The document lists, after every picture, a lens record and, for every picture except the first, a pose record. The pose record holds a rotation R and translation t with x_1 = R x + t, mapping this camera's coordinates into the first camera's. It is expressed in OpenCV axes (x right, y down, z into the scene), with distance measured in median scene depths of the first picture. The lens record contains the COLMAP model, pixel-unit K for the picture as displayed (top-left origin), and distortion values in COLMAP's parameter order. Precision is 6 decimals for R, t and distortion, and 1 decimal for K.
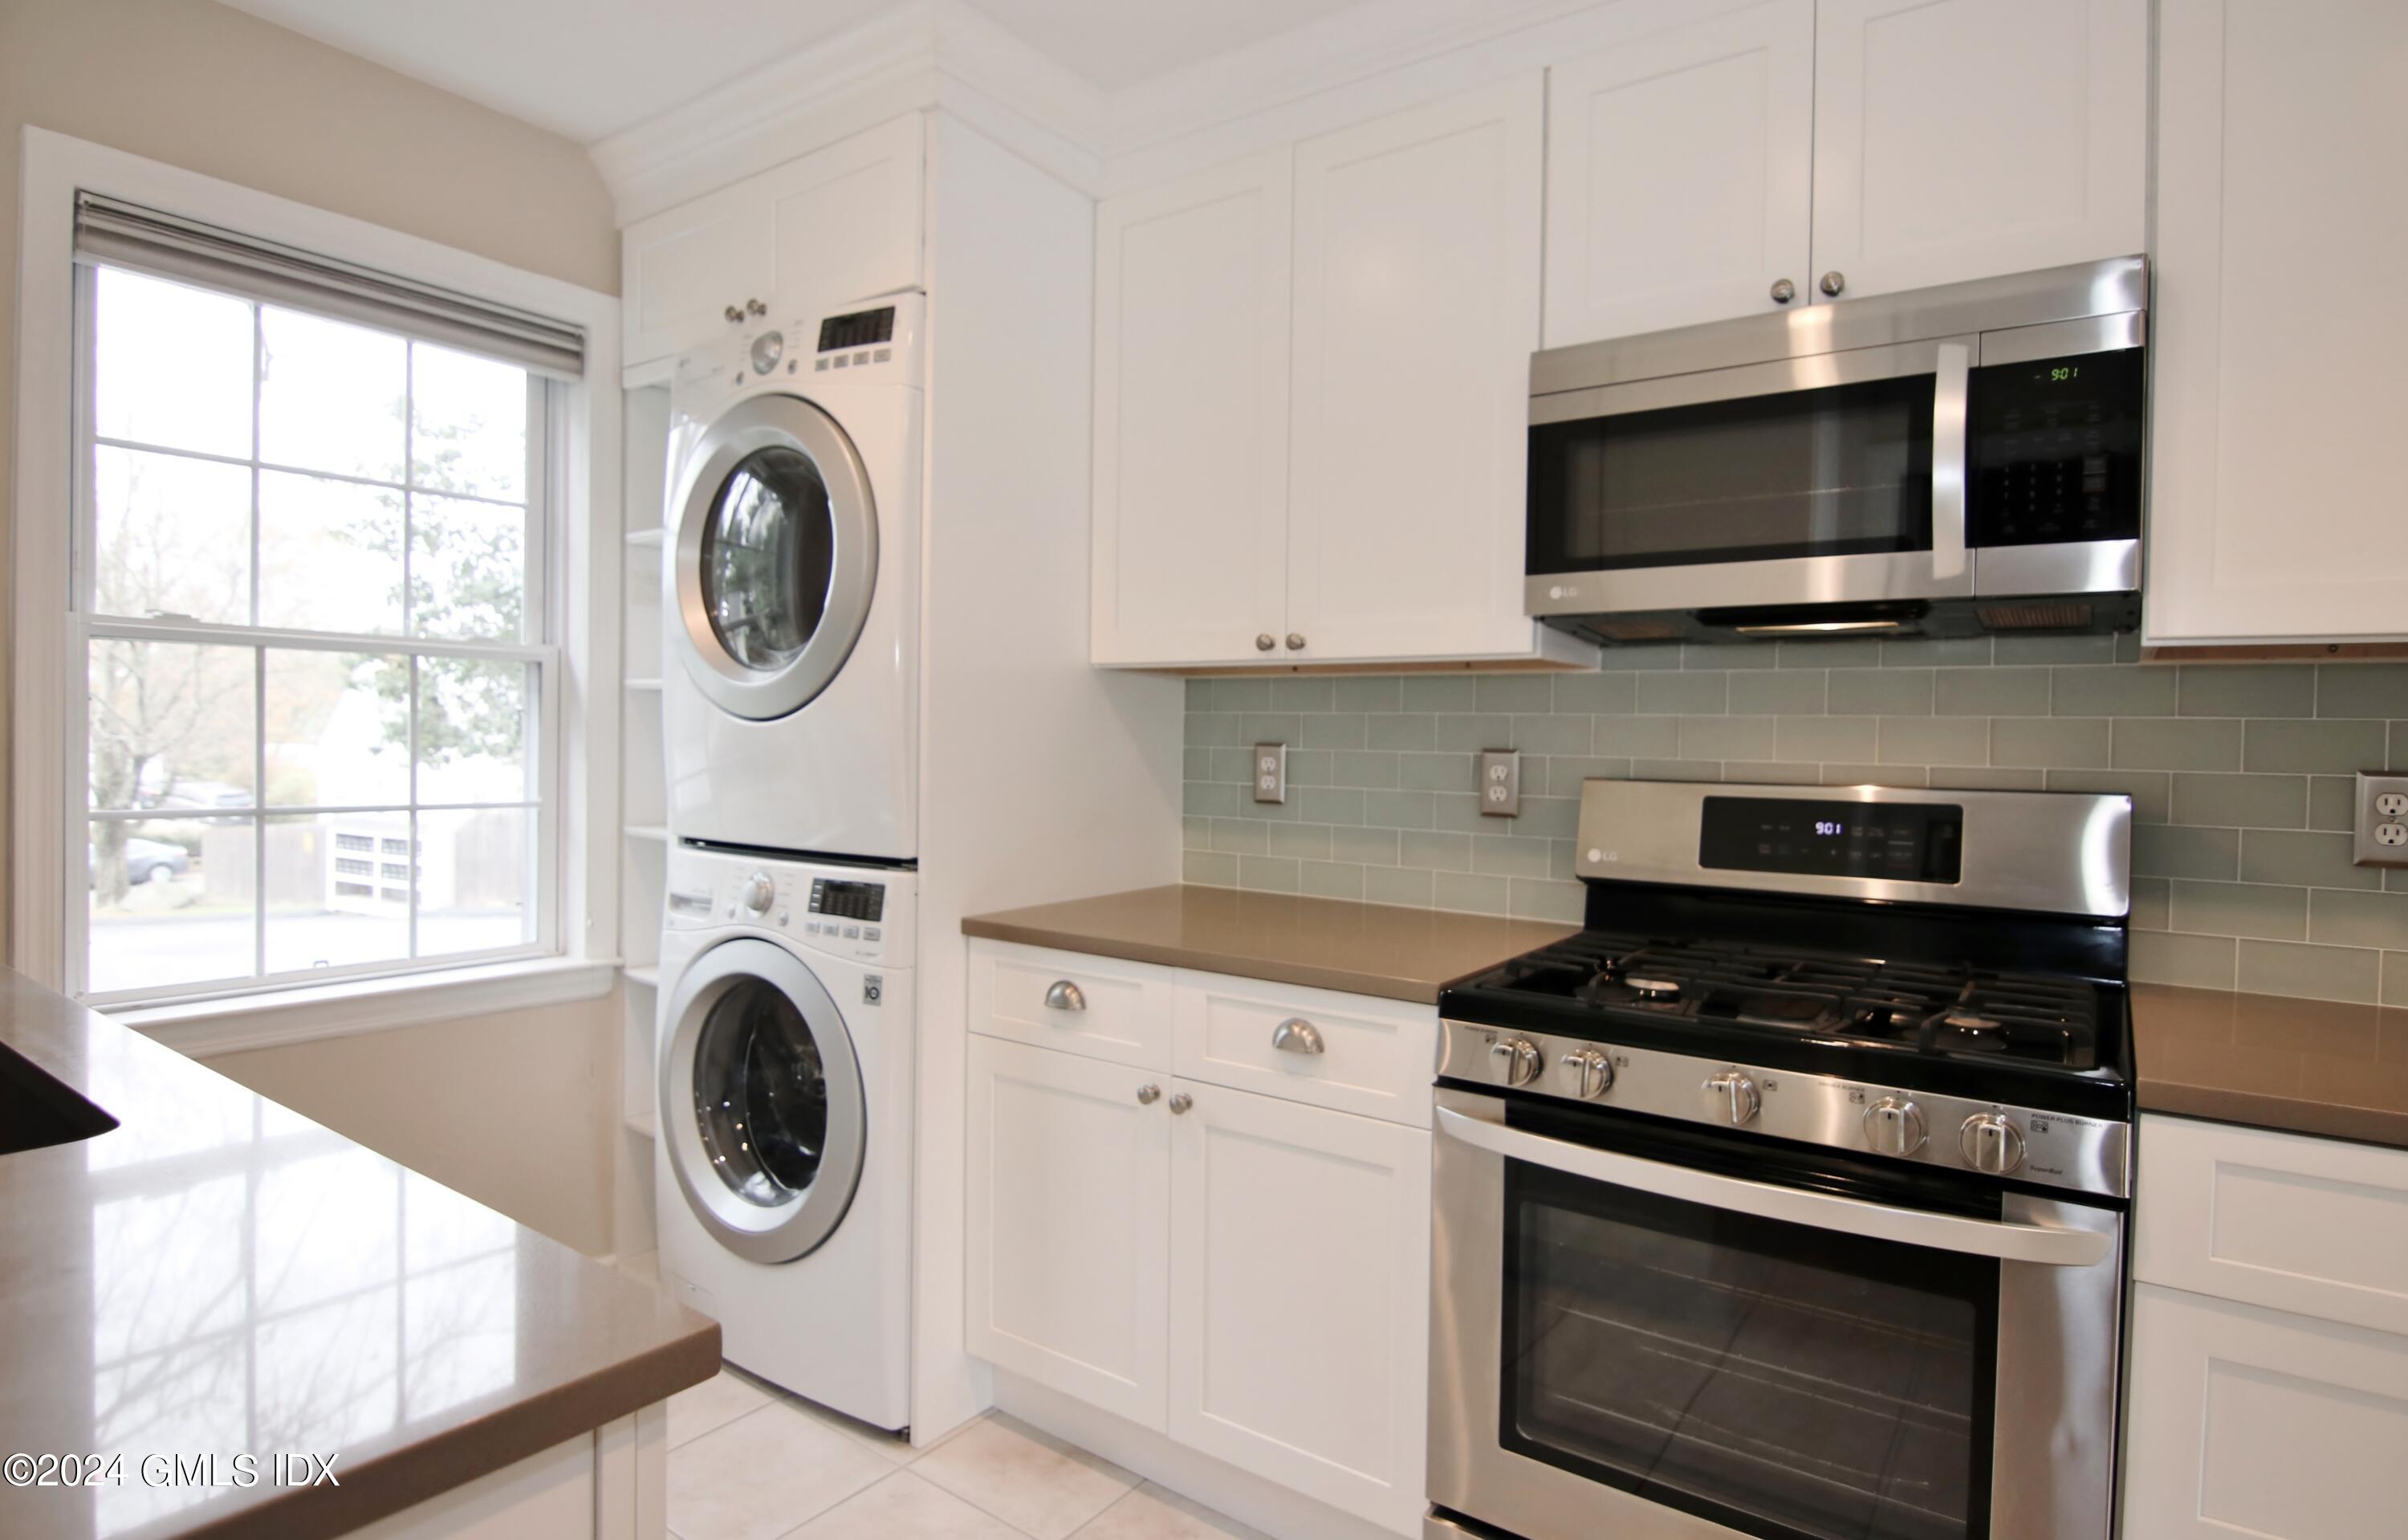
lens RADIAL K [[1258.8, 0, 1200.8], [0, 1258.8, 776.0], [0, 0, 1]] dist [-0.012447, 0.000072]
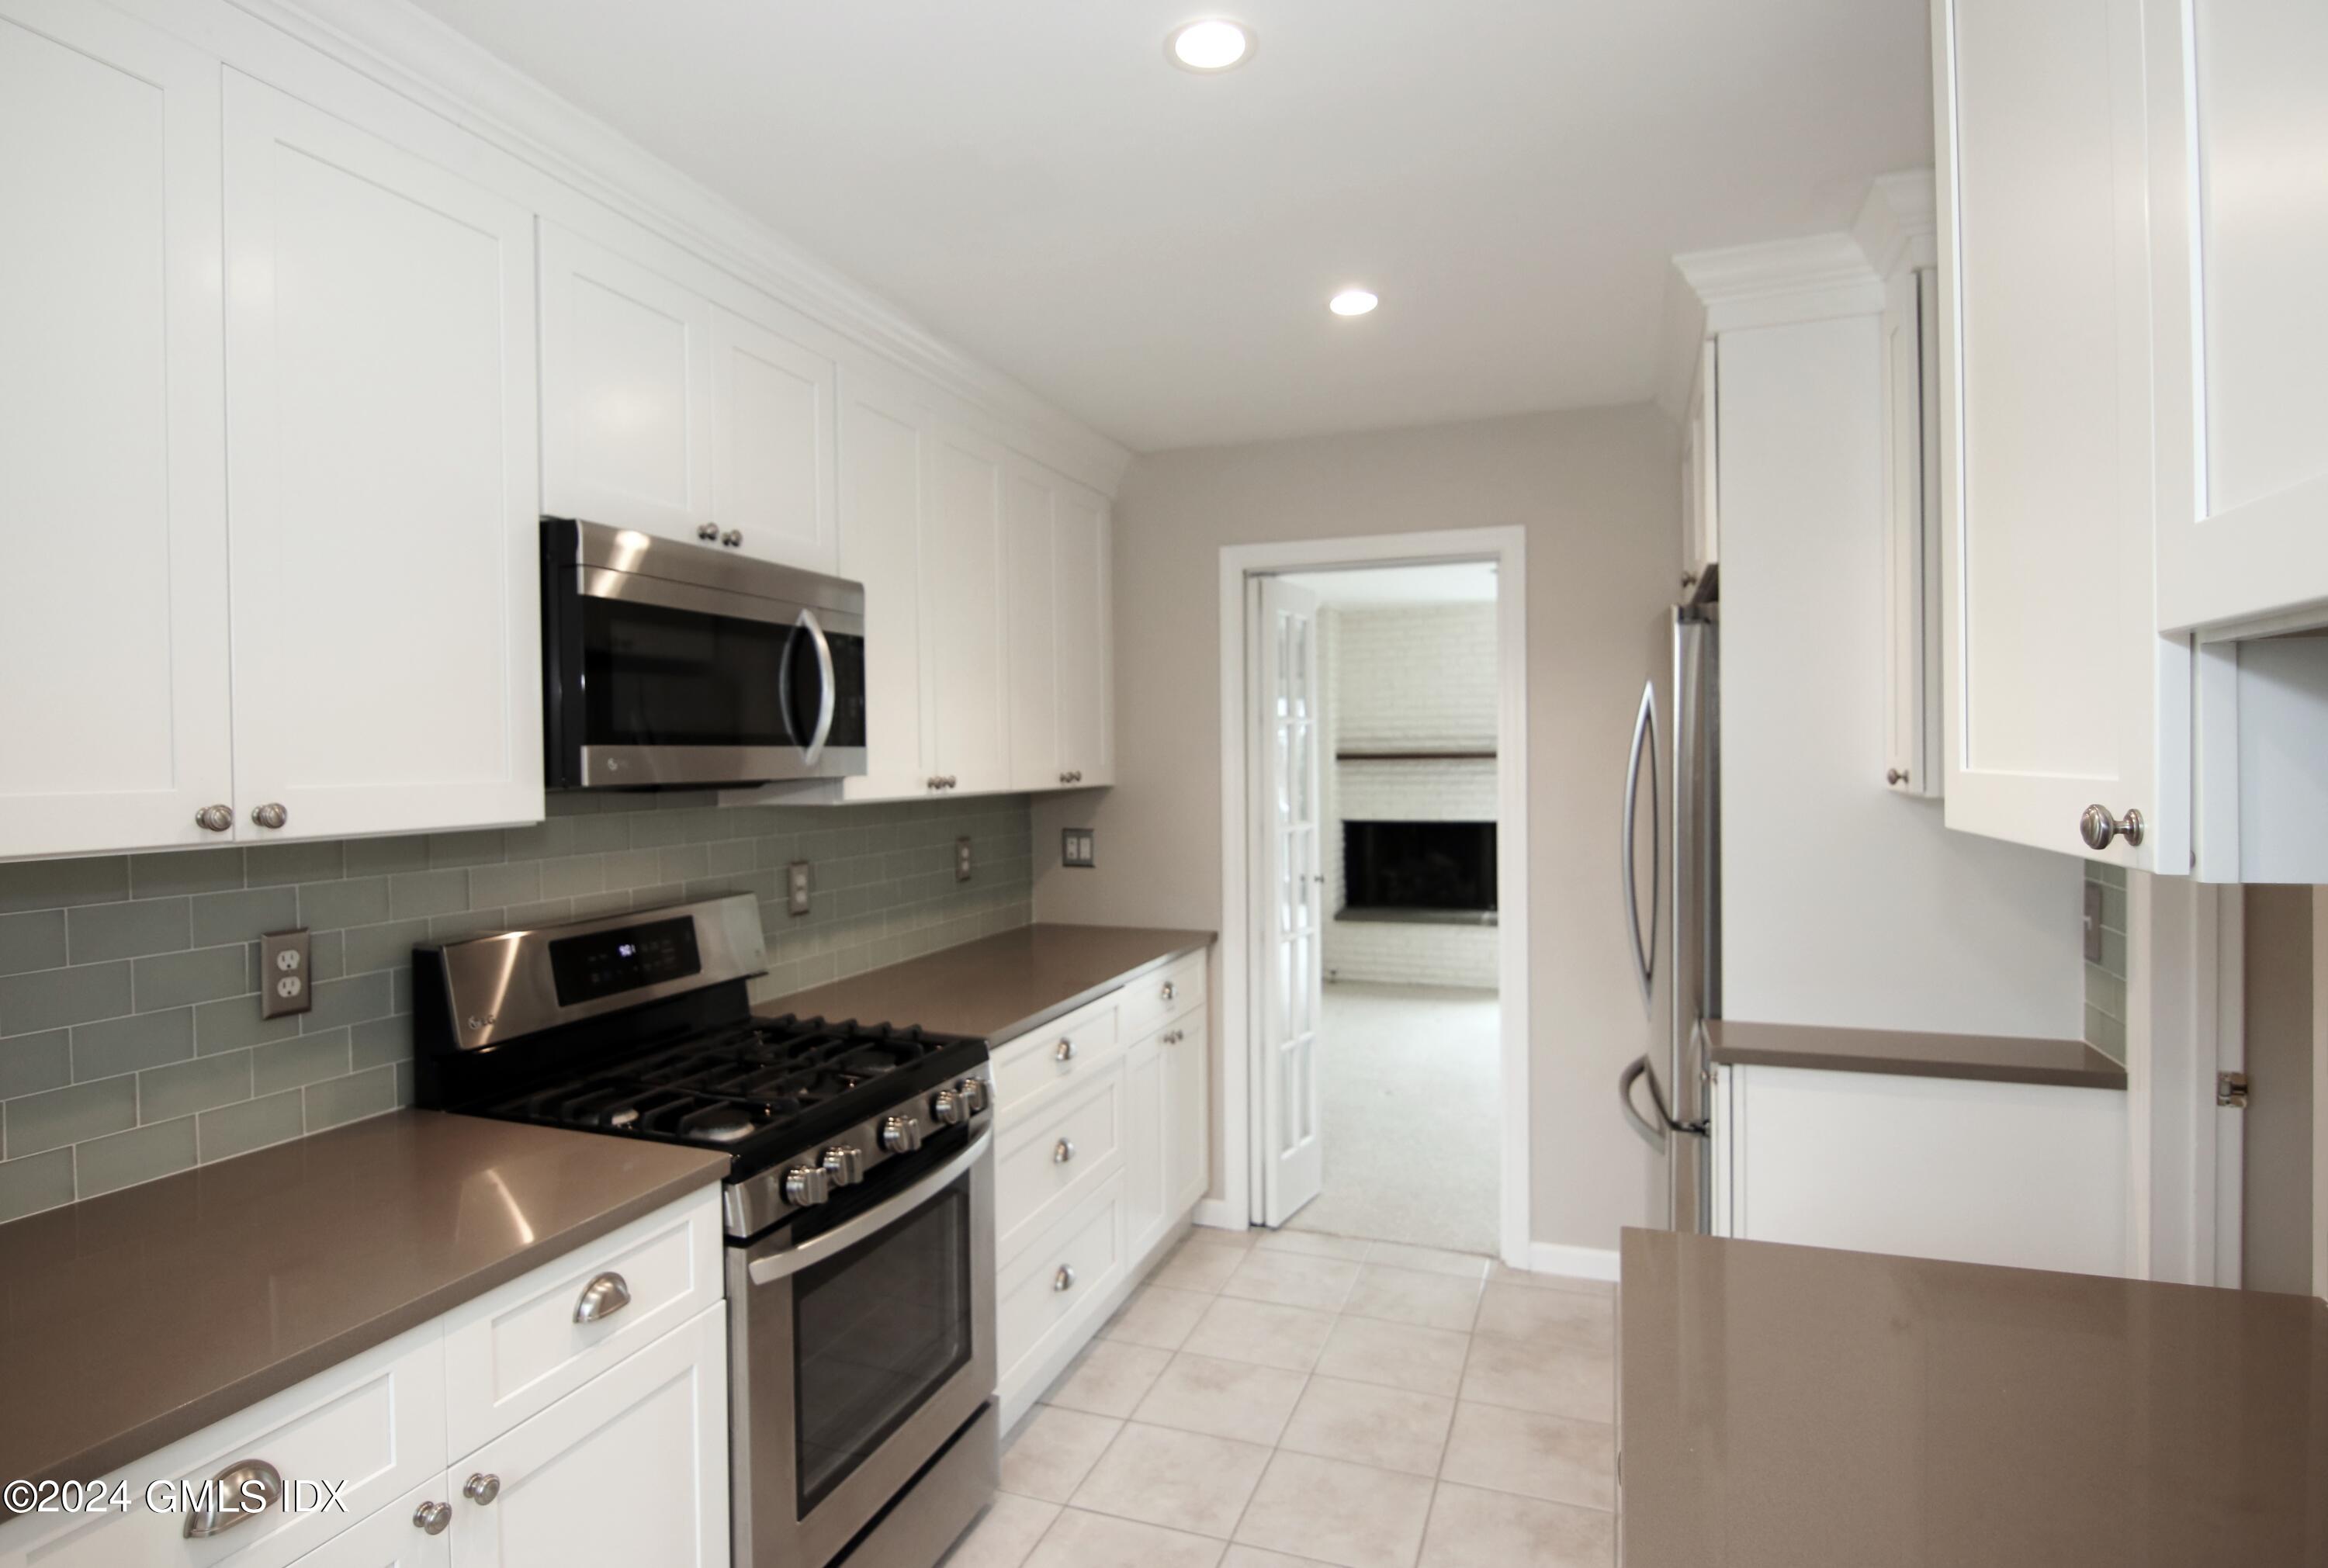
lens RADIAL K [[1236.5, 0, 1159.9], [0, 1236.5, 771.7], [0, 0, 1]] dist [-0.000912, -0.025831]
pose [[-0.259710, -0.026013, 0.965336, -0.741551], [0.043363, 0.998315, 0.038568, -0.146206], [-0.964713, 0.051877, -0.258144, 0.764732]]
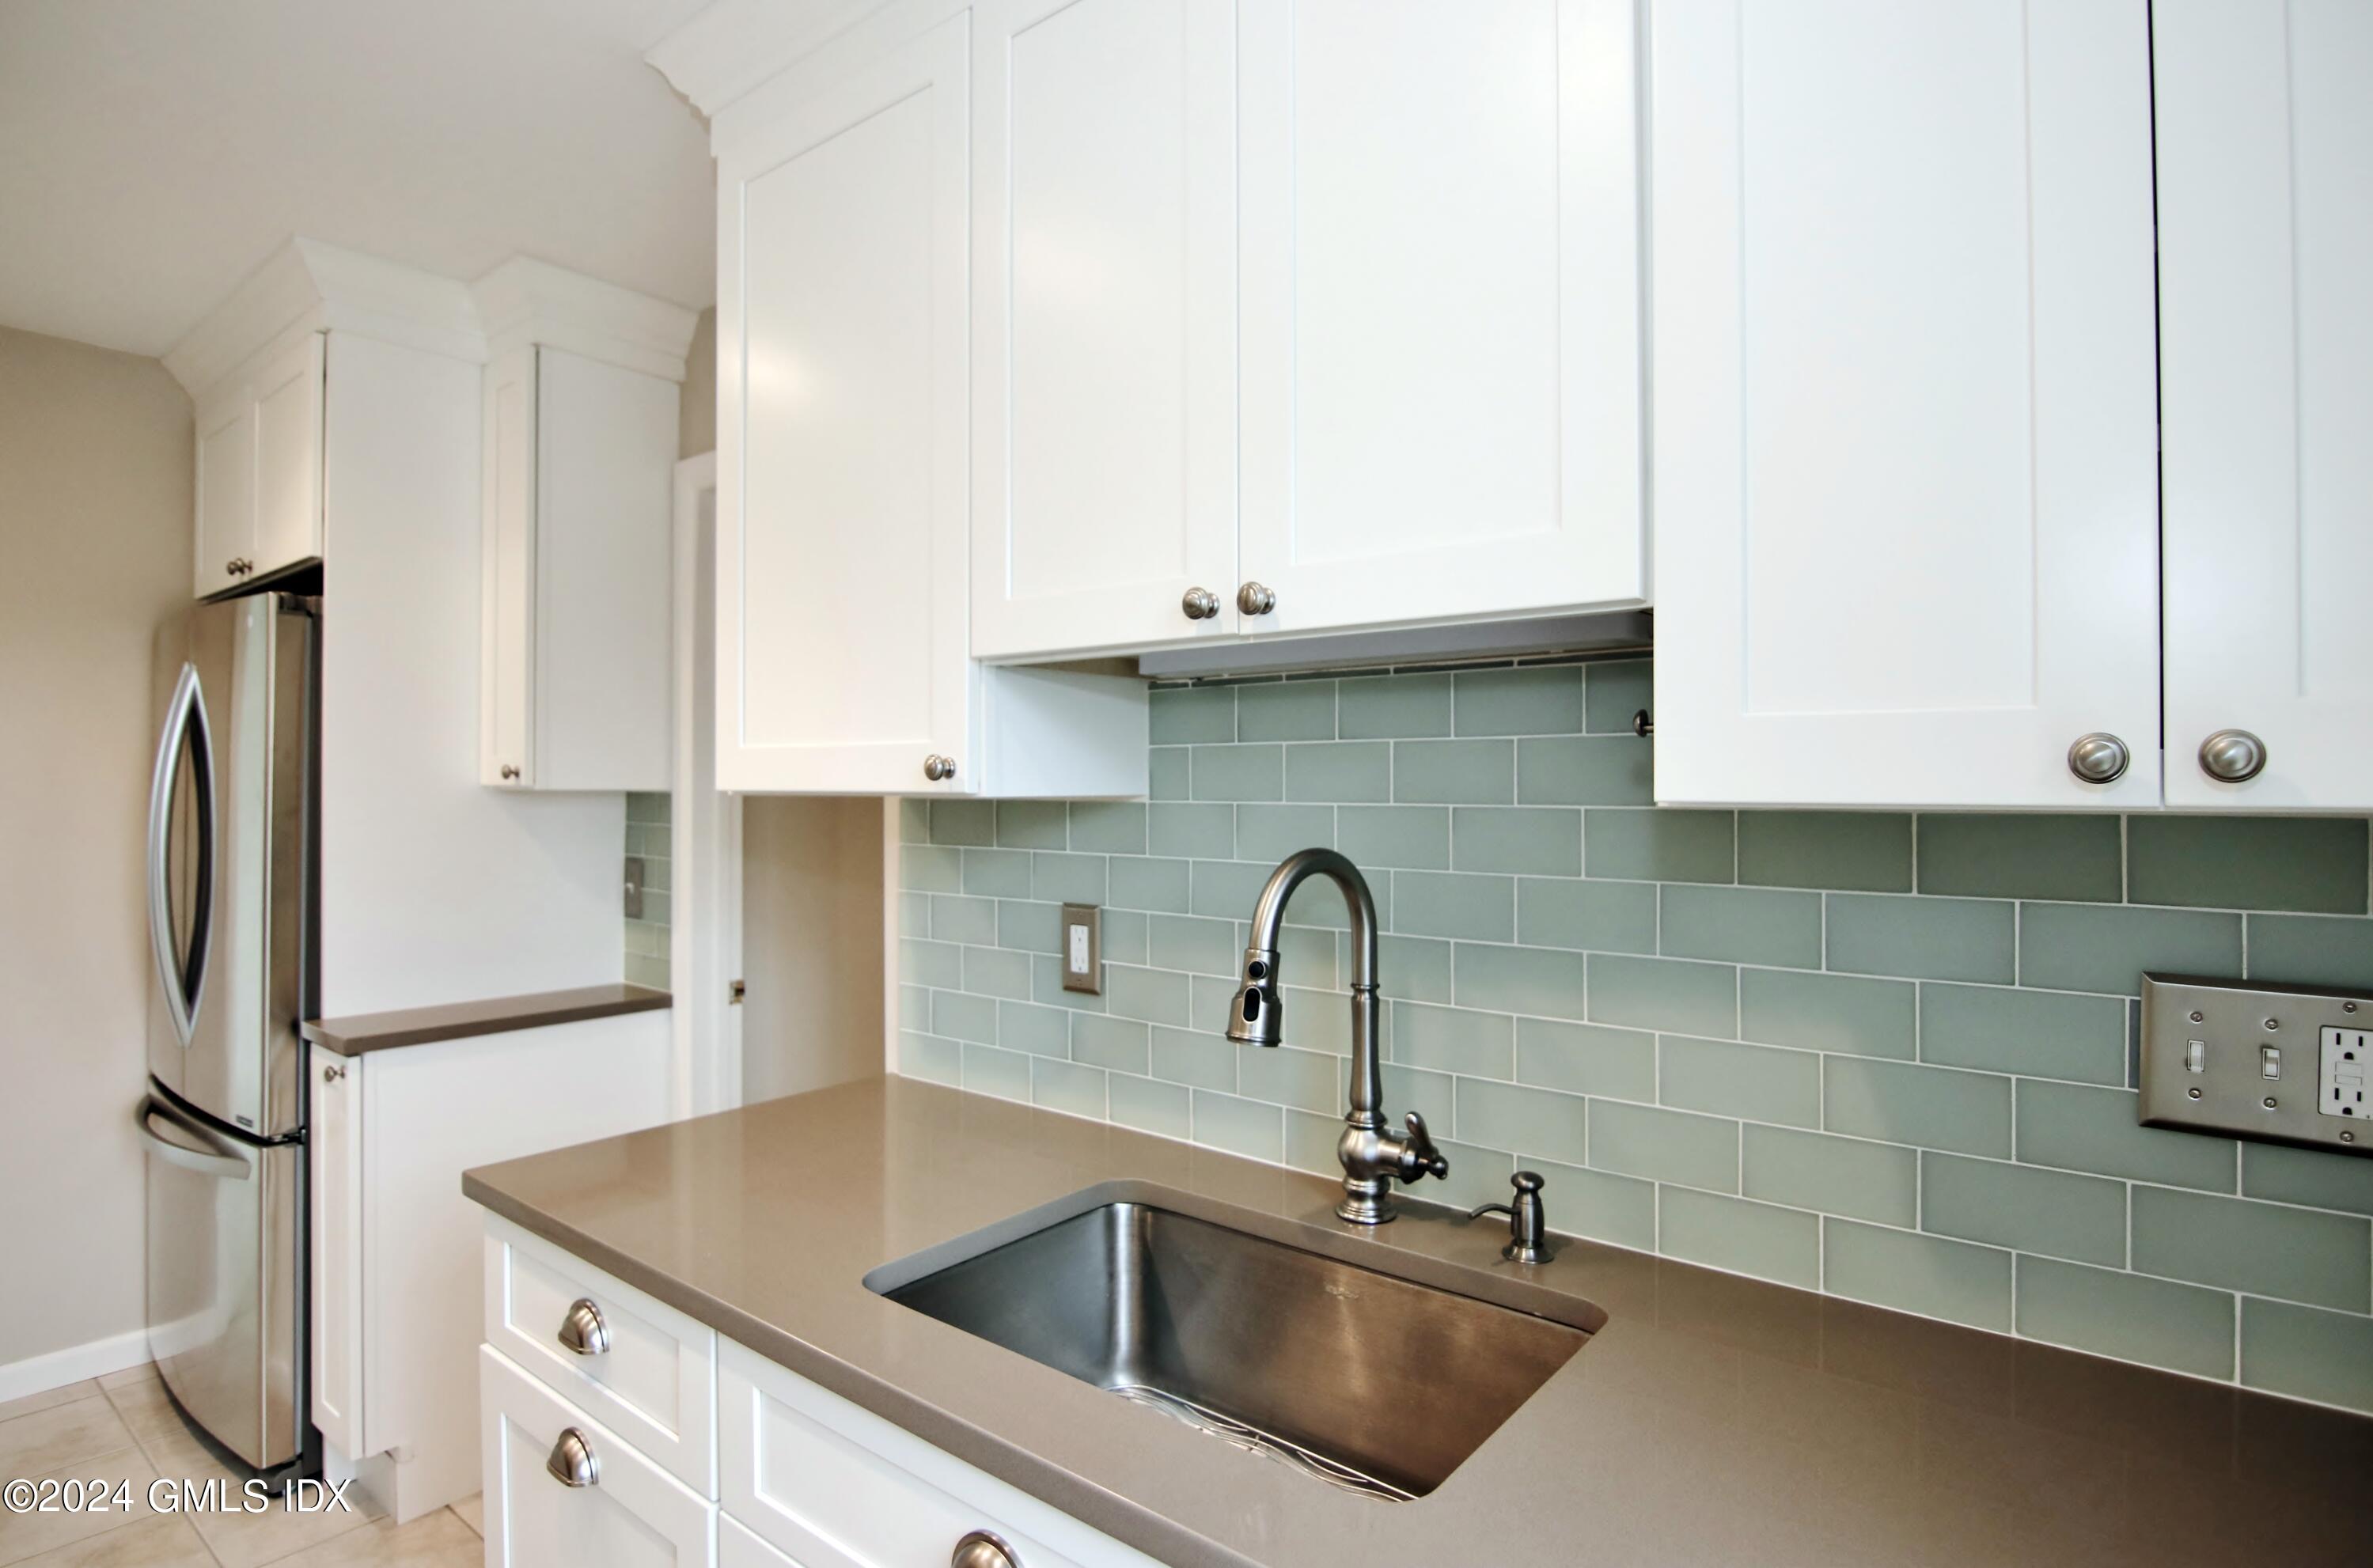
lens RADIAL K [[1206.2, 0, 1185.3], [0, 1206.2, 775.8], [0, 0, 1]] dist [-0.021355, -0.000424]
pose [[-0.998926, -0.018786, 0.042343, -0.599109], [-0.017511, 0.999388, 0.030278, -0.117158], [-0.042886, 0.029504, -0.998644, 1.047154]]
